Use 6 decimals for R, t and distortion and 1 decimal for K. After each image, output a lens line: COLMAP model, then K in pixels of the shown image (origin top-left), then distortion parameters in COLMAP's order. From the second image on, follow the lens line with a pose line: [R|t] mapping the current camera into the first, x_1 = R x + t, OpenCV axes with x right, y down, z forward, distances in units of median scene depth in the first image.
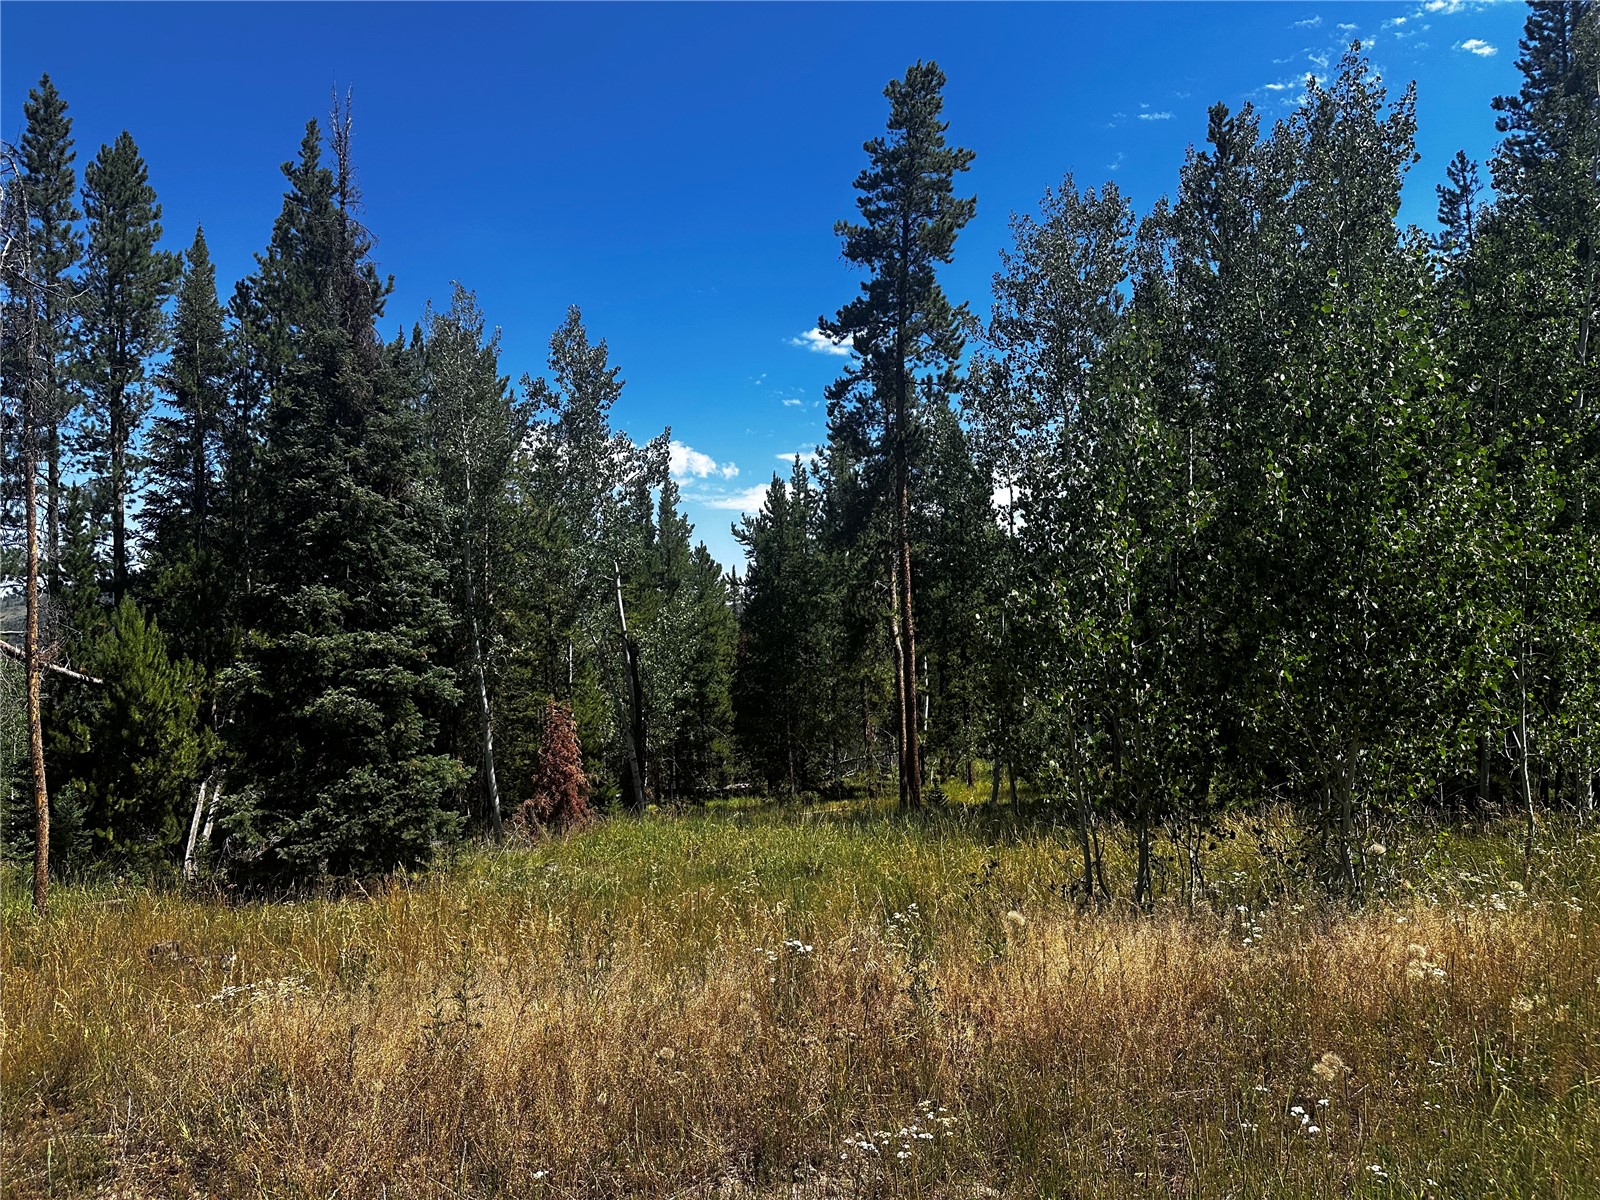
lens RADIAL K [[1120.6, 0, 809.0], [0, 1120.6, 606.7], [0, 0, 1]] dist [0.115007, -0.170624]
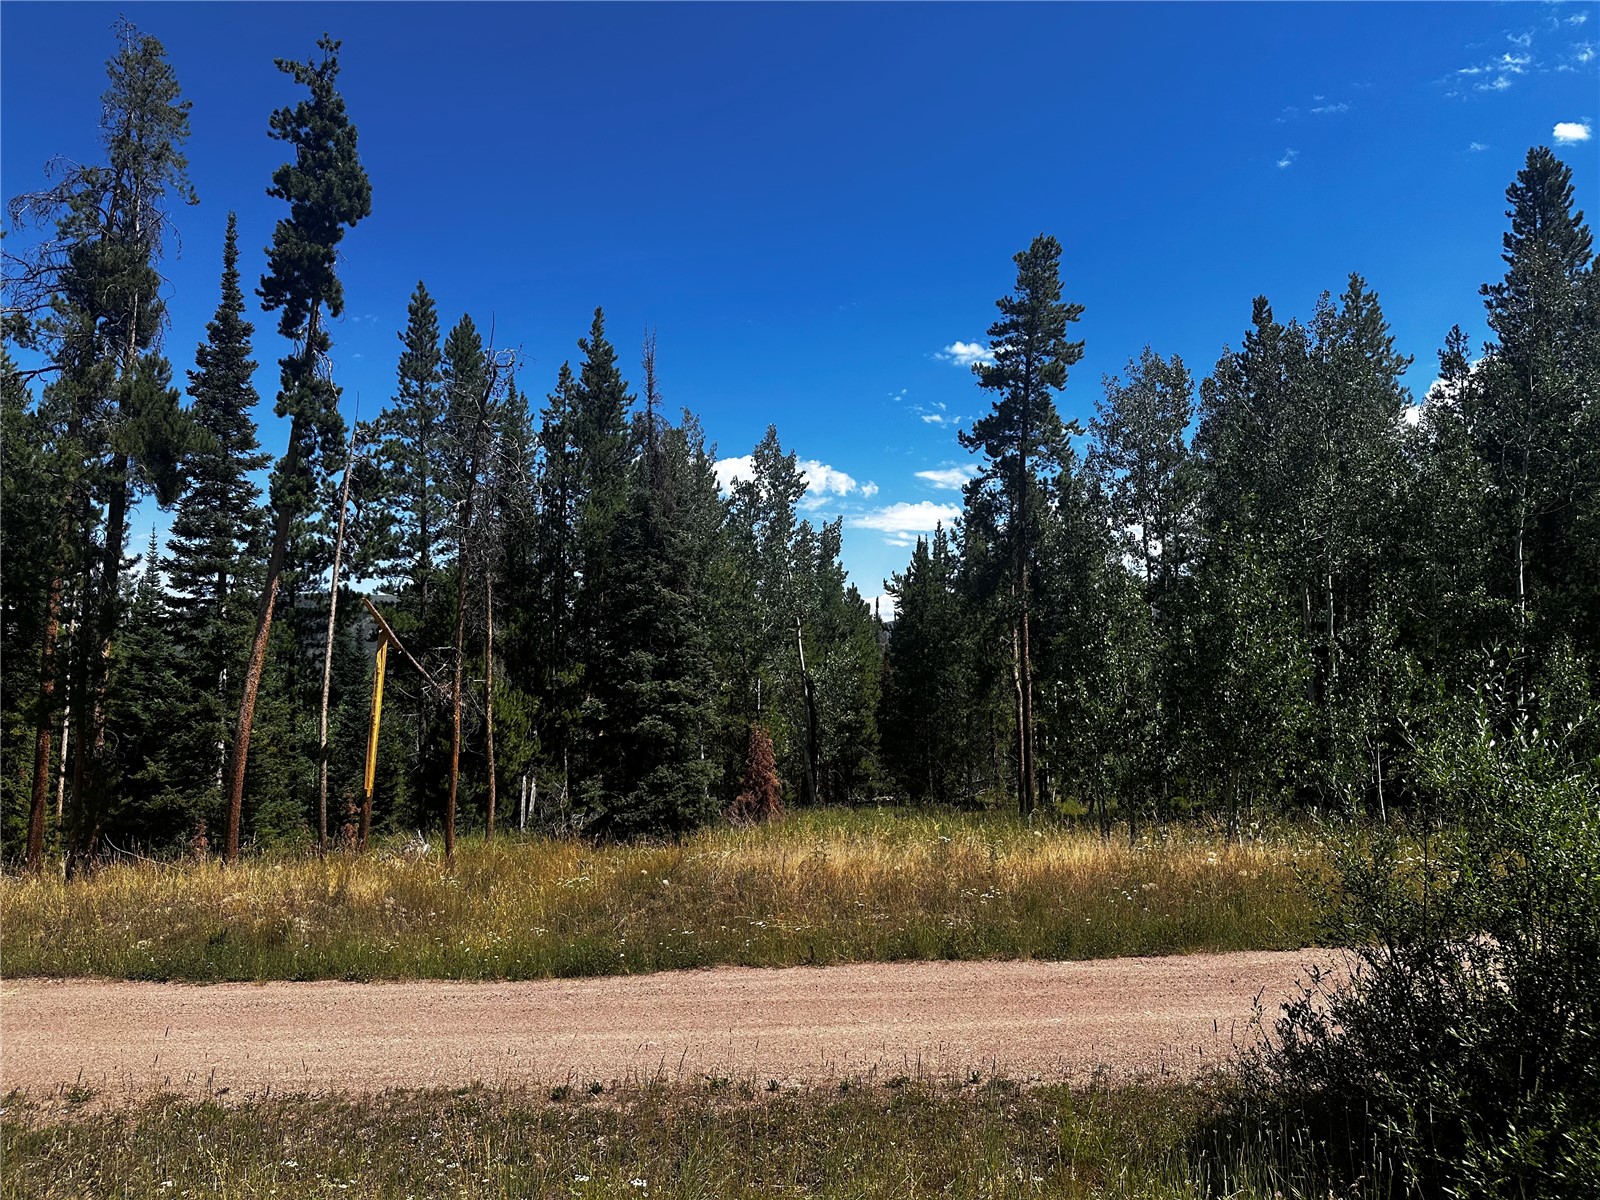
lens RADIAL K [[1120.6, 0, 809.0], [0, 1120.6, 606.7], [0, 0, 1]] dist [0.115007, -0.170624]
pose [[0.992551, 0.013552, -0.121075, -0.002718], [-0.015683, 0.999738, -0.016662, -0.032209], [0.120818, 0.018437, 0.992504, -0.298020]]
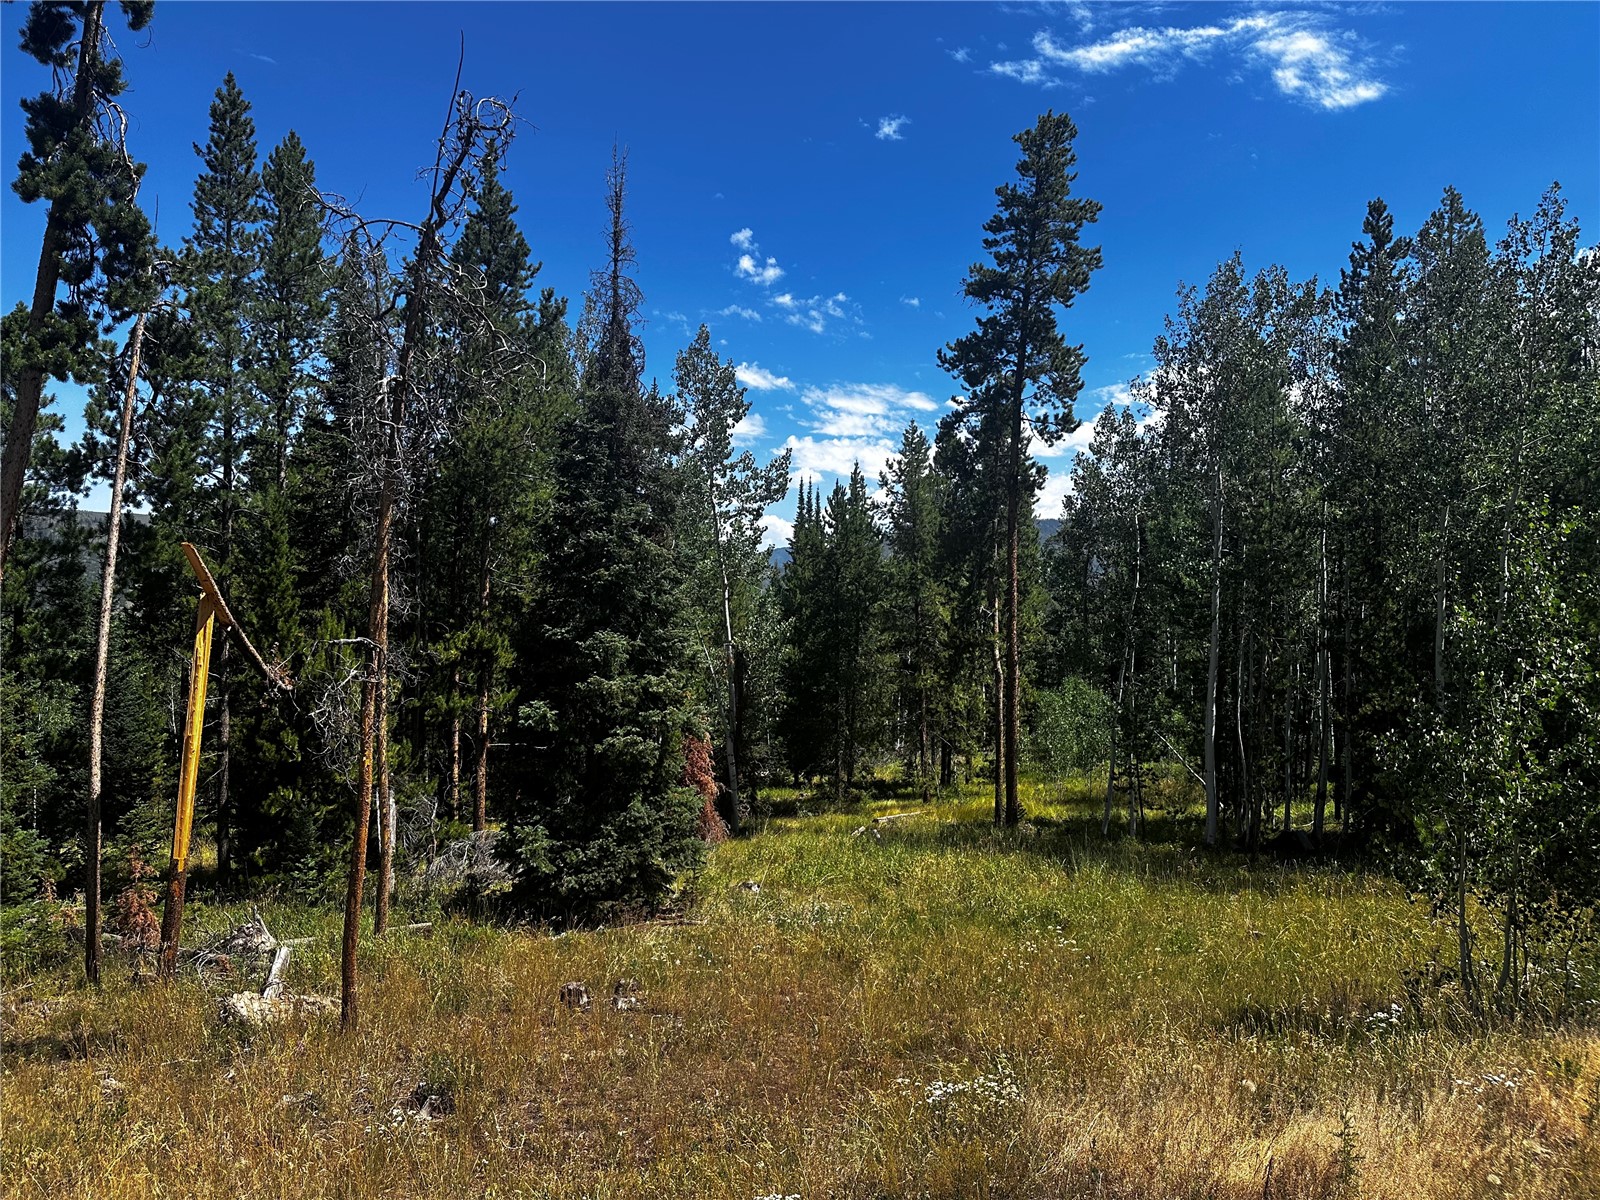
lens RADIAL K [[1120.6, 0, 809.0], [0, 1120.6, 606.7], [0, 0, 1]] dist [0.115007, -0.170624]
pose [[0.996349, 0.046155, 0.071823, -0.176822], [-0.048330, 0.998415, 0.028850, -0.045171], [-0.070377, -0.032216, 0.997000, -0.038412]]
